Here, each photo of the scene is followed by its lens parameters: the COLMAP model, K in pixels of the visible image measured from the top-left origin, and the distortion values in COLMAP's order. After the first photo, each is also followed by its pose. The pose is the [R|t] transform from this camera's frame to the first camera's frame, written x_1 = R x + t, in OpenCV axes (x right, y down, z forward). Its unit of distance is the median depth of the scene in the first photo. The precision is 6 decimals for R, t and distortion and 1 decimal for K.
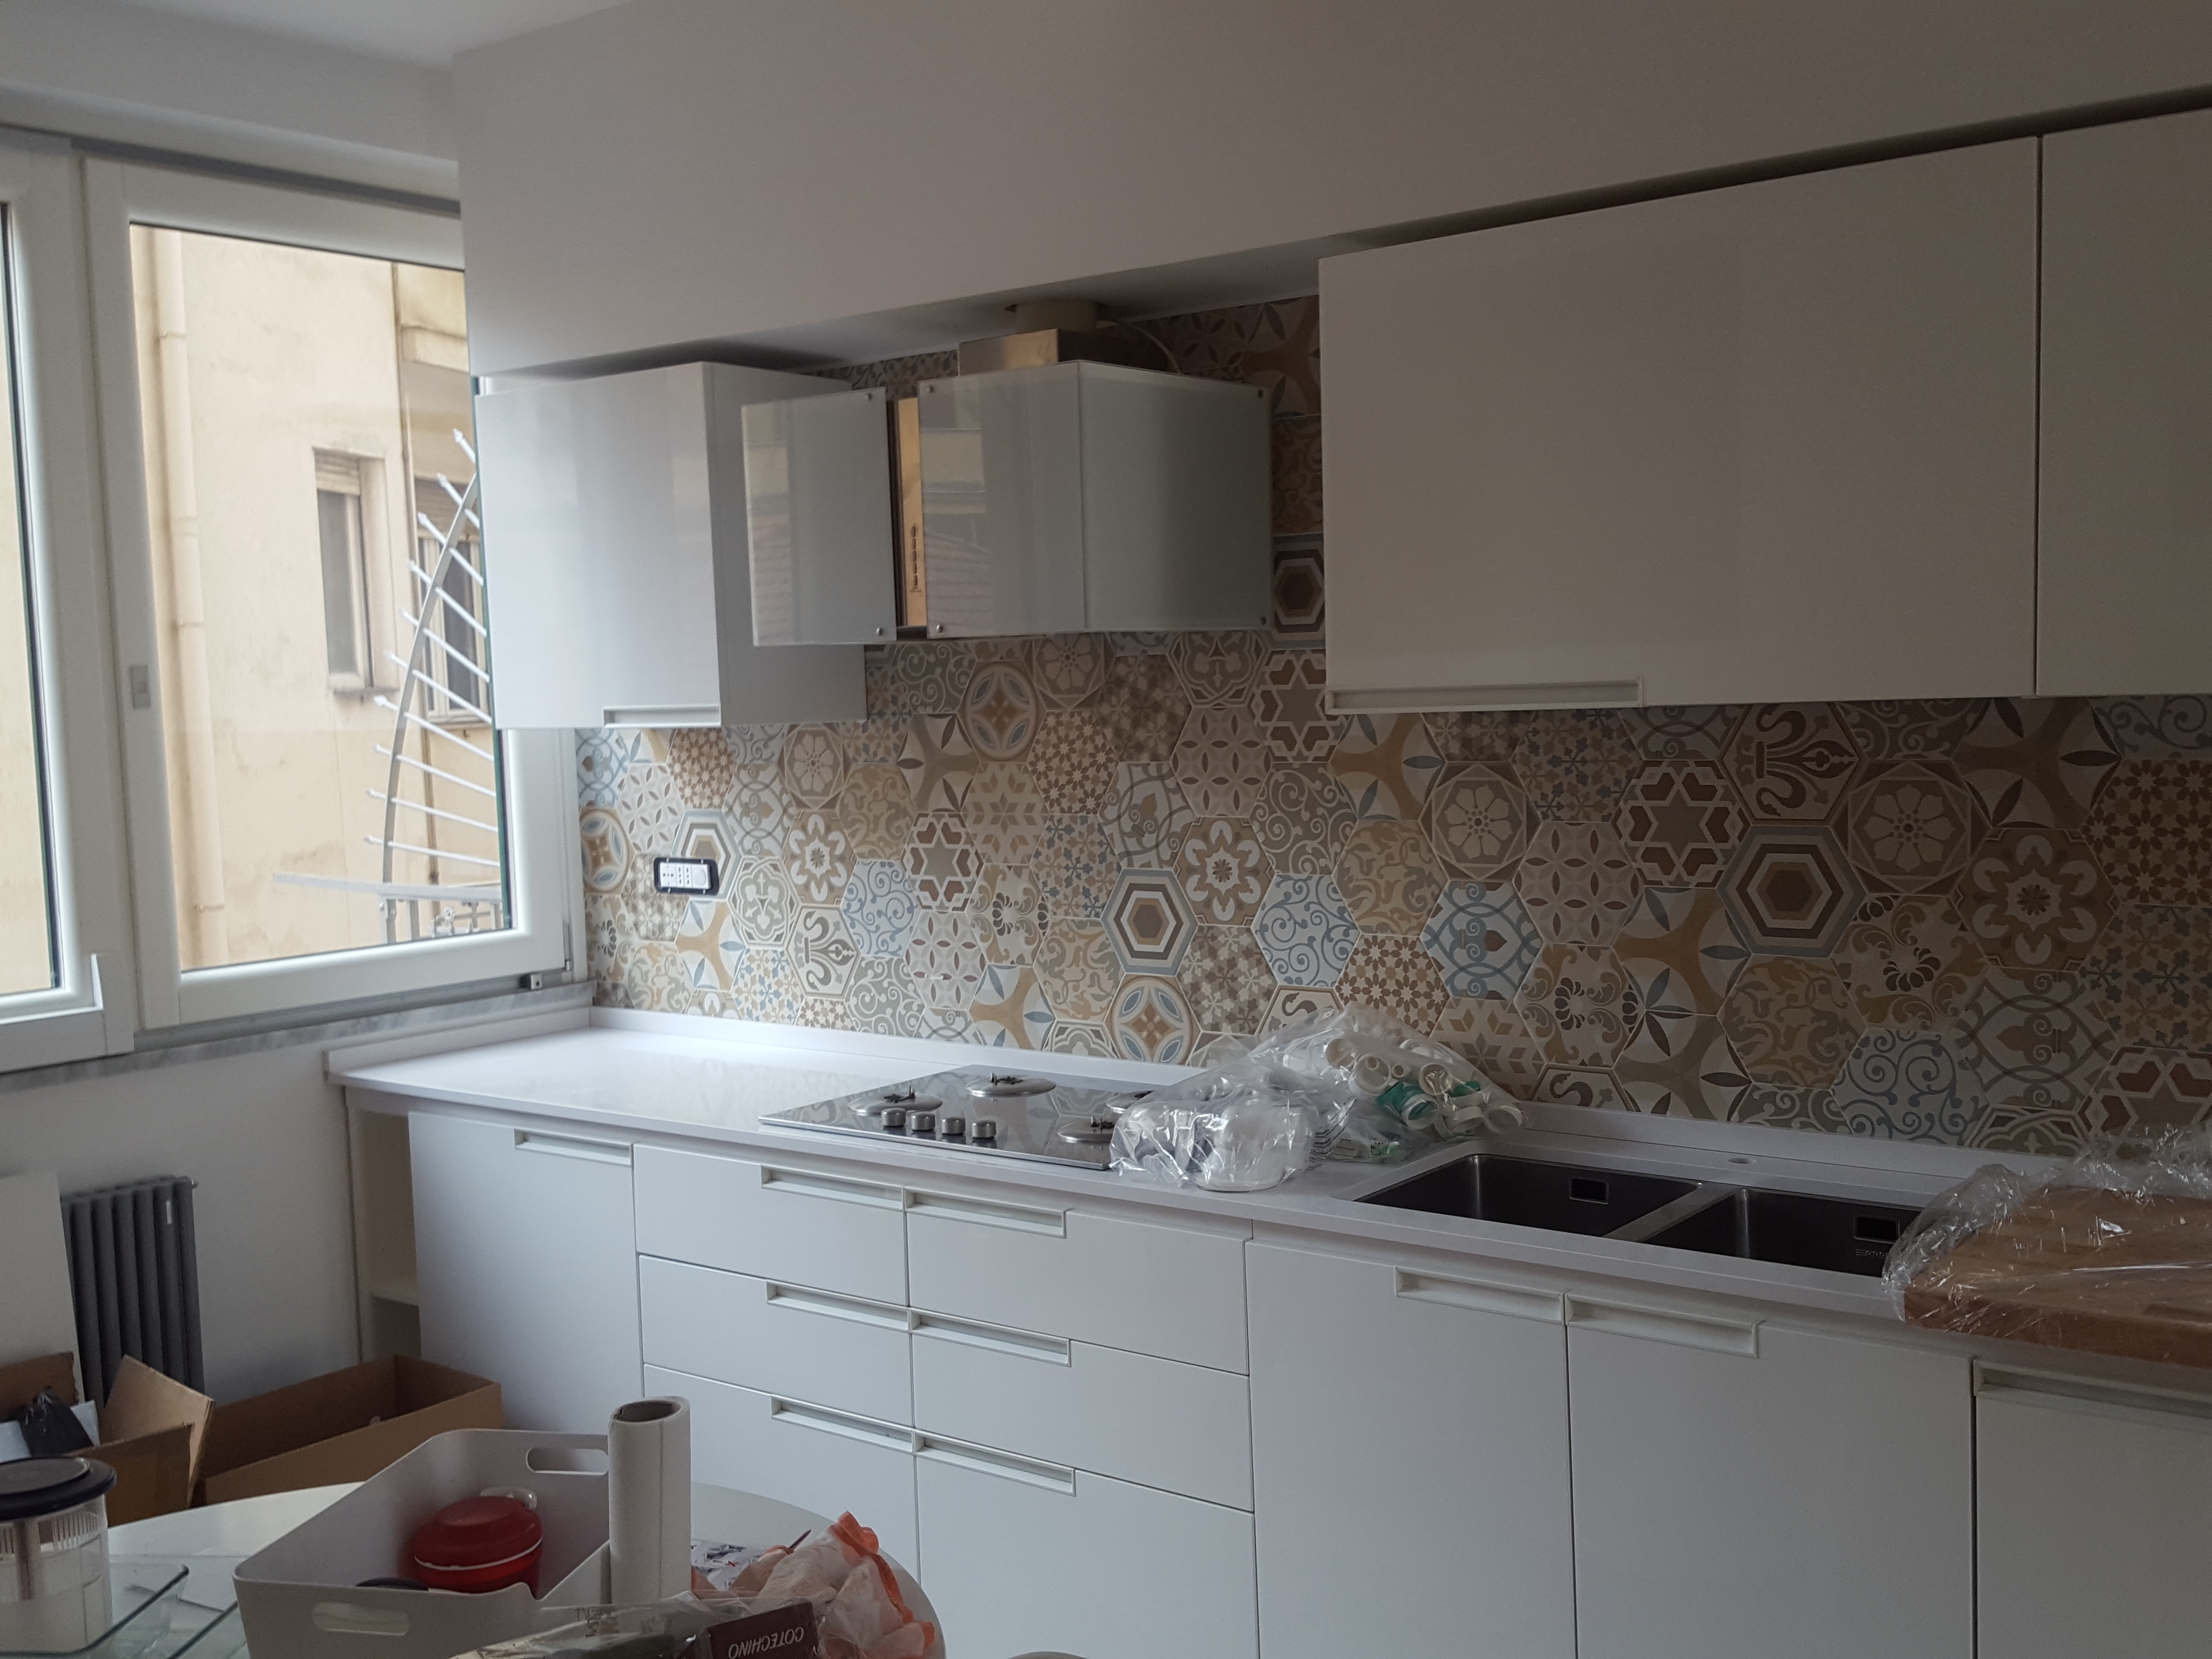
lens RADIAL K [[2223.2, 0, 1109.4], [0, 2223.2, 882.0], [0, 0, 1]] dist [0.188031, -0.435528]
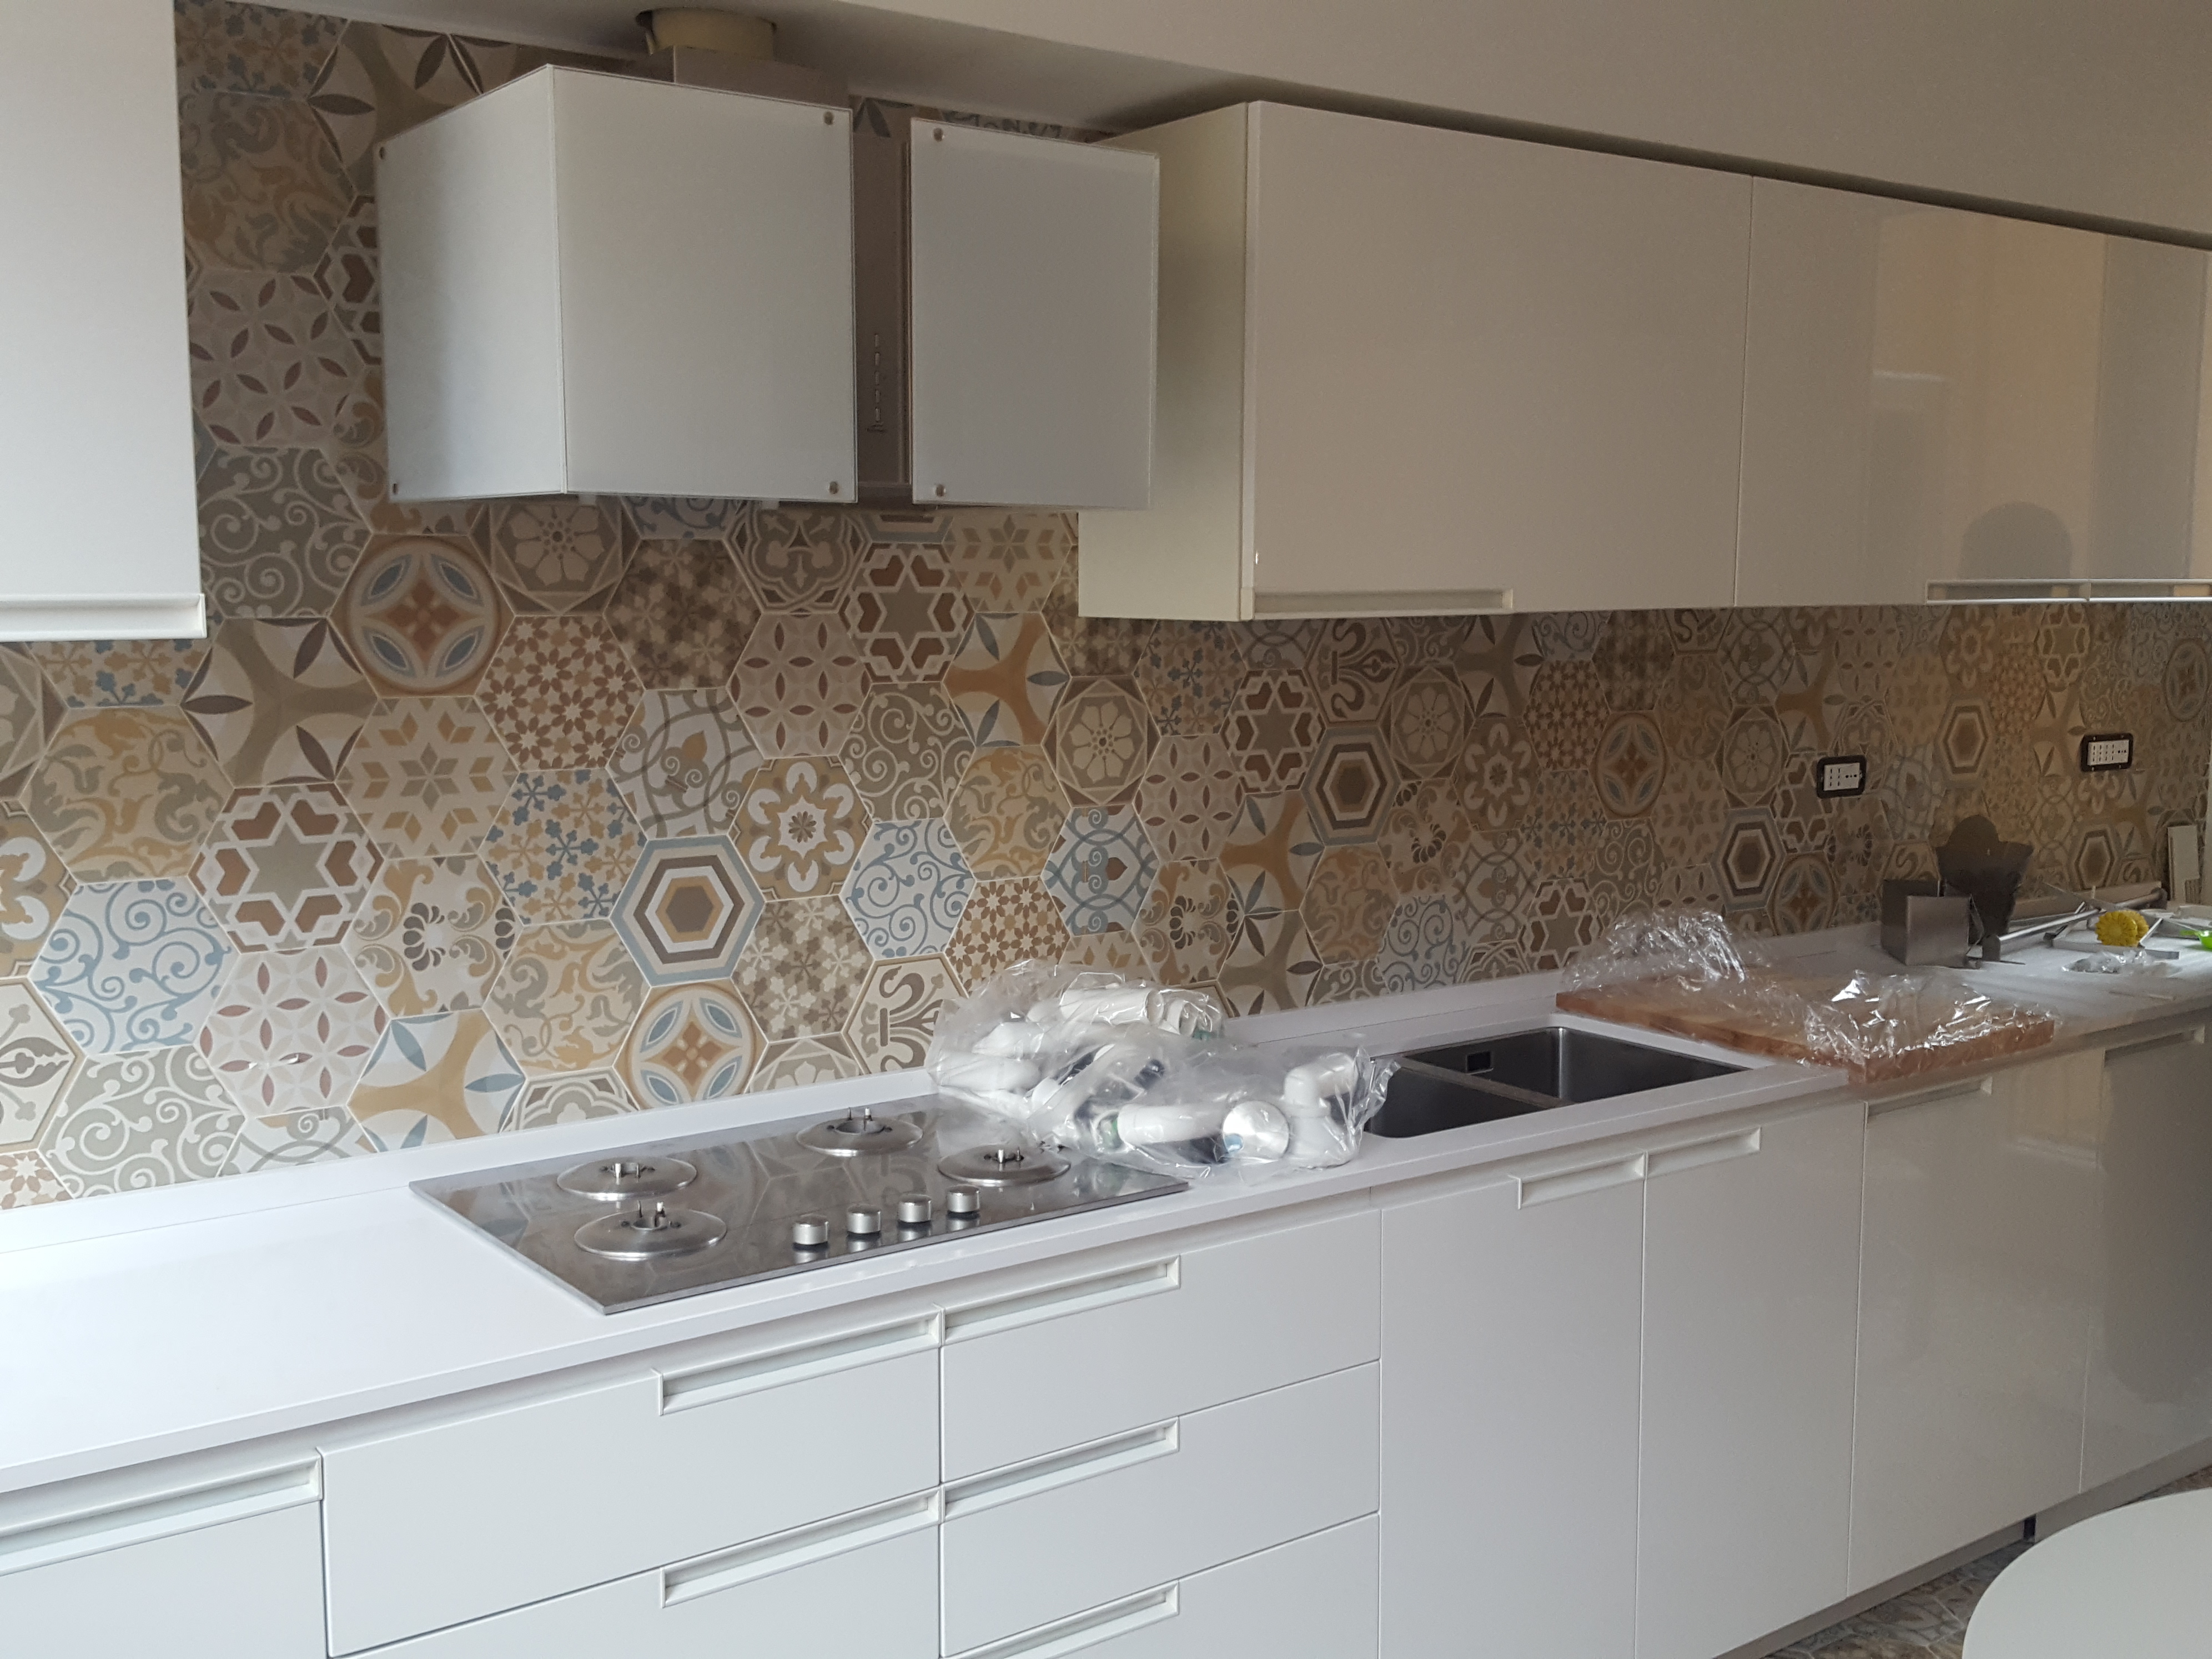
lens RADIAL K [[2211.2, 0, 1096.2], [0, 2211.2, 829.6], [0, 0, 1]] dist [0.189942, -0.410063]
pose [[0.272831, -0.078821, 0.958828, -0.670635], [0.080083, 0.995040, 0.059010, -0.042177], [-0.958723, 0.060686, 0.277790, 0.706045]]
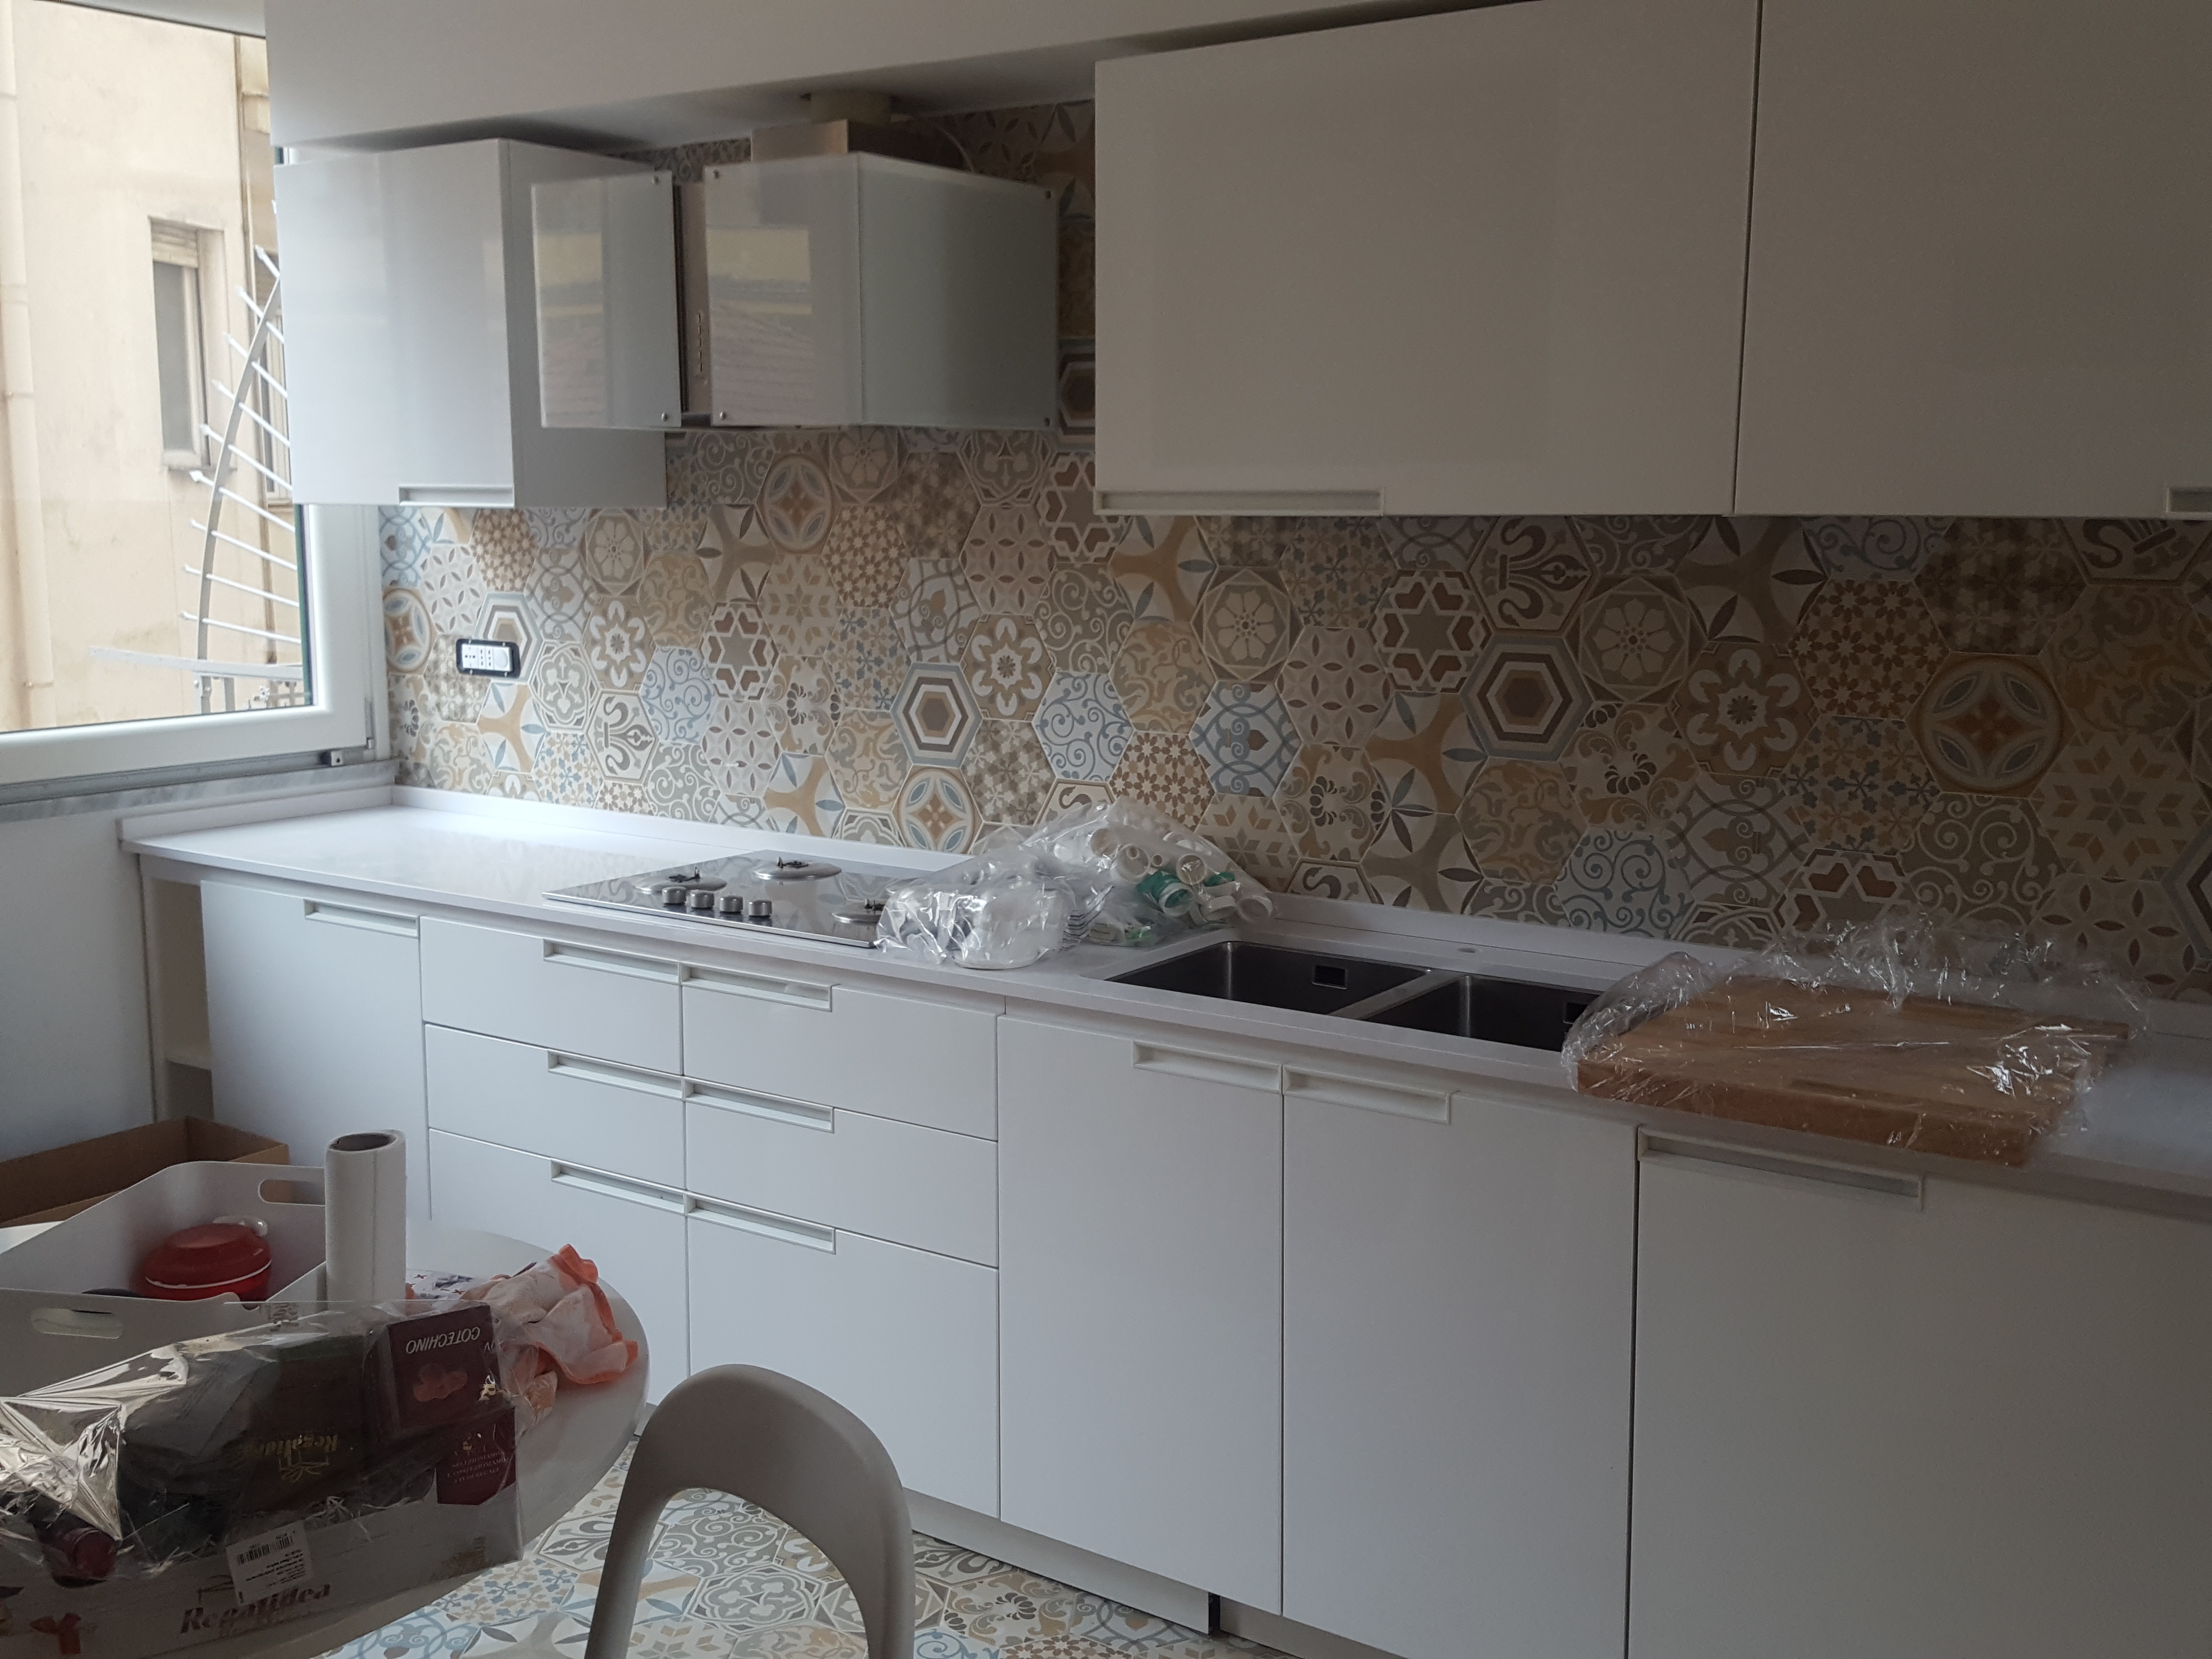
lens RADIAL K [[2211.2, 0, 1096.2], [0, 2211.2, 829.6], [0, 0, 1]] dist [0.189942, -0.410063]
pose [[0.998216, 0.026229, 0.053642, 0.040177], [-0.029386, 0.997830, 0.058925, 0.008715], [-0.051981, -0.060396, 0.996820, -0.030463]]
